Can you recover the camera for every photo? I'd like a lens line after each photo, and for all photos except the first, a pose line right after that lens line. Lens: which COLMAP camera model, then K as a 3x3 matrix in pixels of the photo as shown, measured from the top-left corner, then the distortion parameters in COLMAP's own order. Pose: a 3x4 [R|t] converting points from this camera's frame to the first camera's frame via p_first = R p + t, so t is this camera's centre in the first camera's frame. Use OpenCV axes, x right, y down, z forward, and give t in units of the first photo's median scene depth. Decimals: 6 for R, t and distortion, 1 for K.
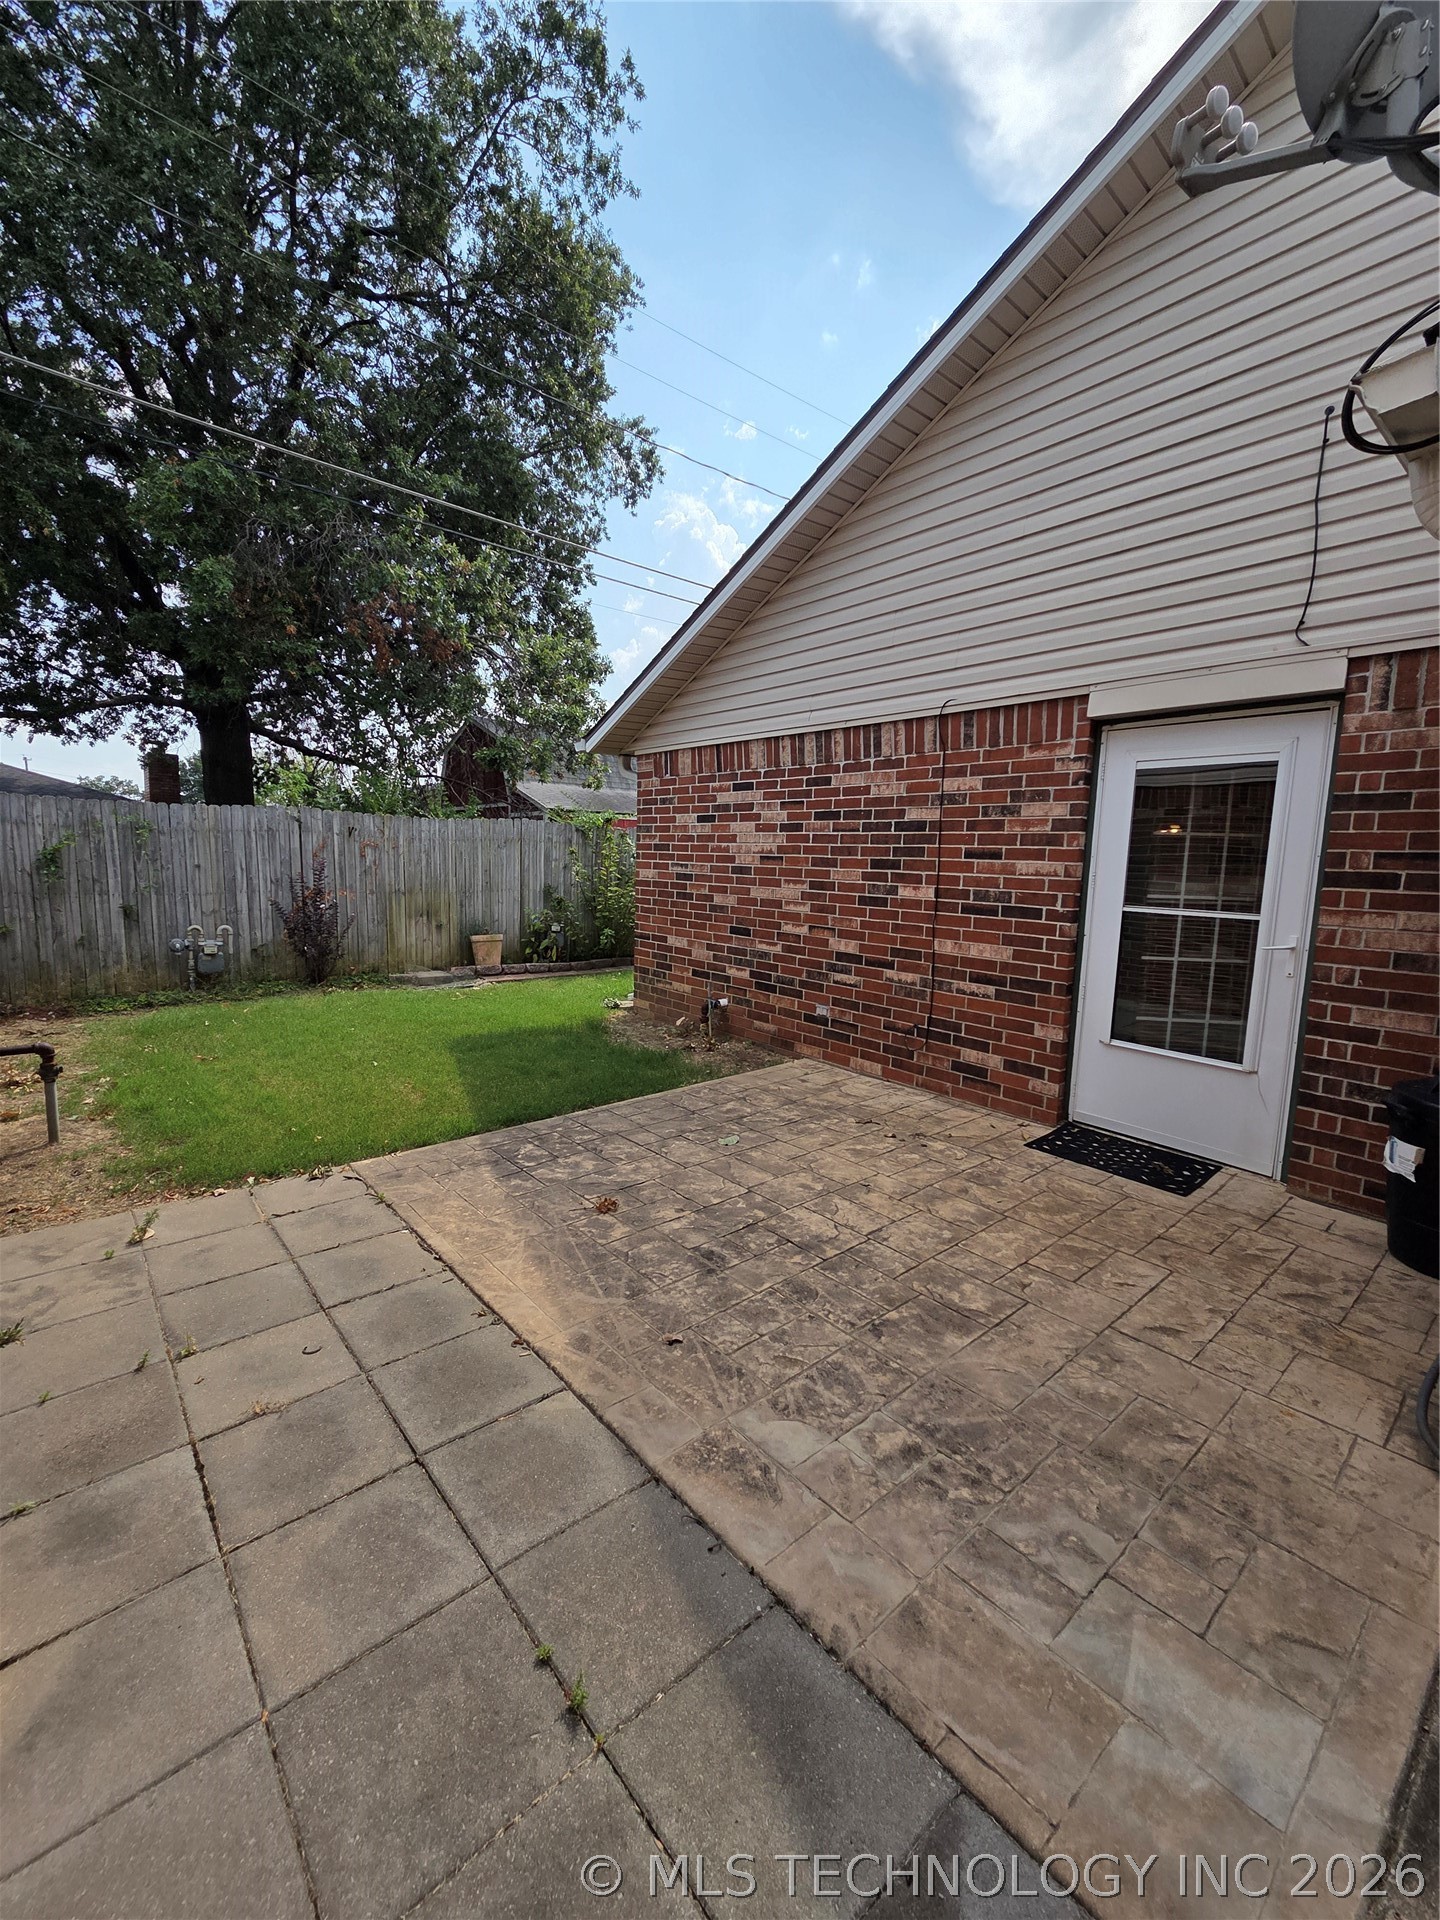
lens RADIAL K [[781.2, 0, 712.5], [0, 781.2, 956.9], [0, 0, 1]] dist [0.001413, -0.000147]
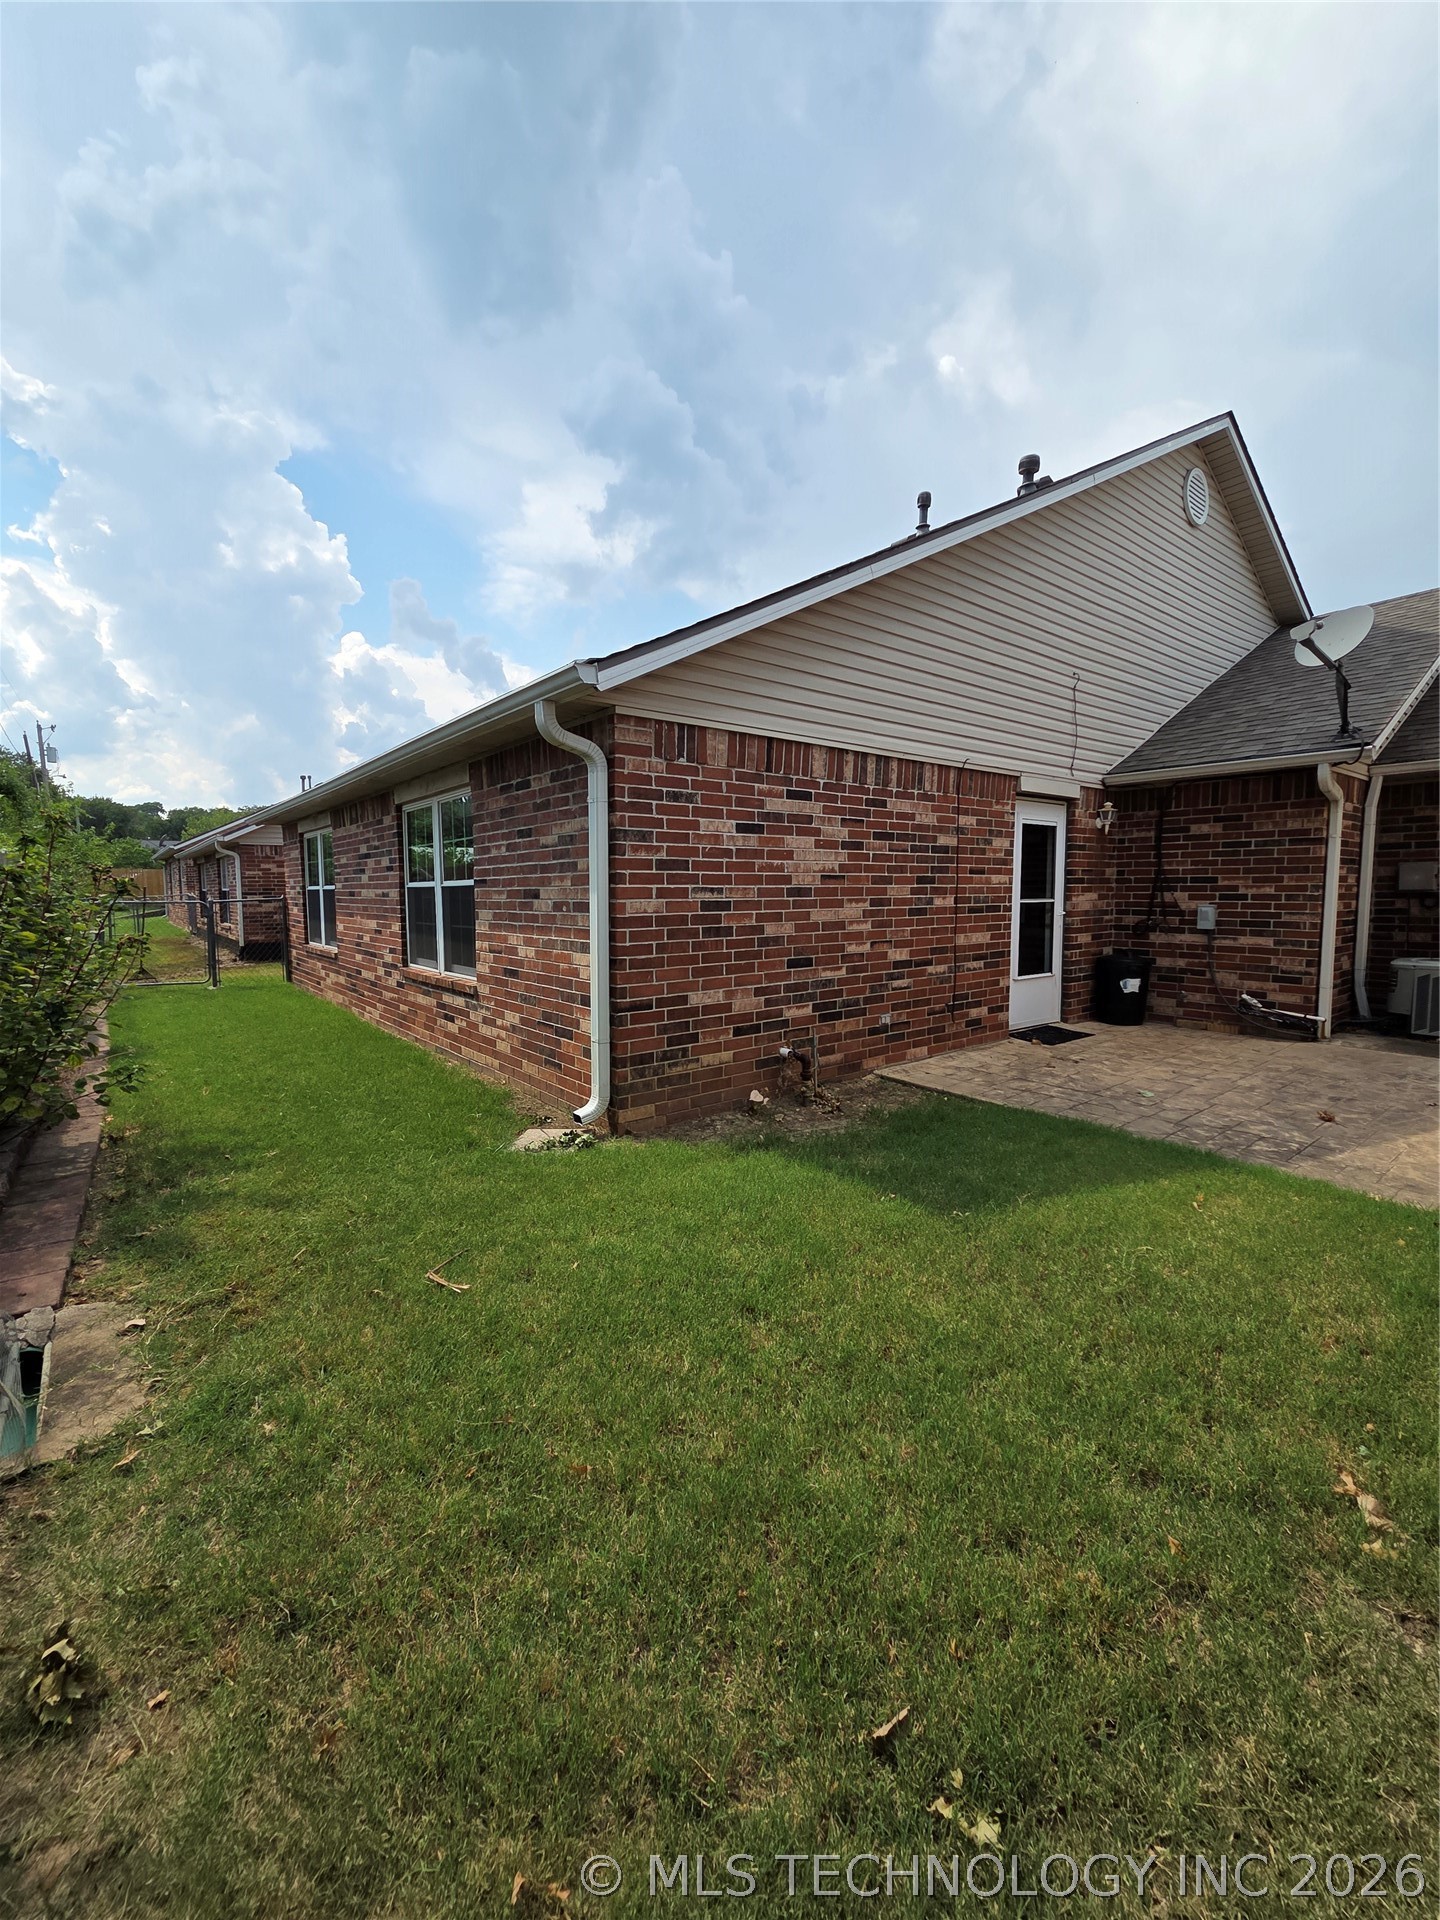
lens RADIAL K [[781.2, 0, 712.5], [0, 781.2, 956.9], [0, 0, 1]] dist [0.001413, -0.000147]
pose [[0.035739, -0.115830, 0.992626, -0.899504], [0.134942, 0.984723, 0.110049, -0.160978], [-0.990209, 0.130014, 0.050823, 1.151127]]
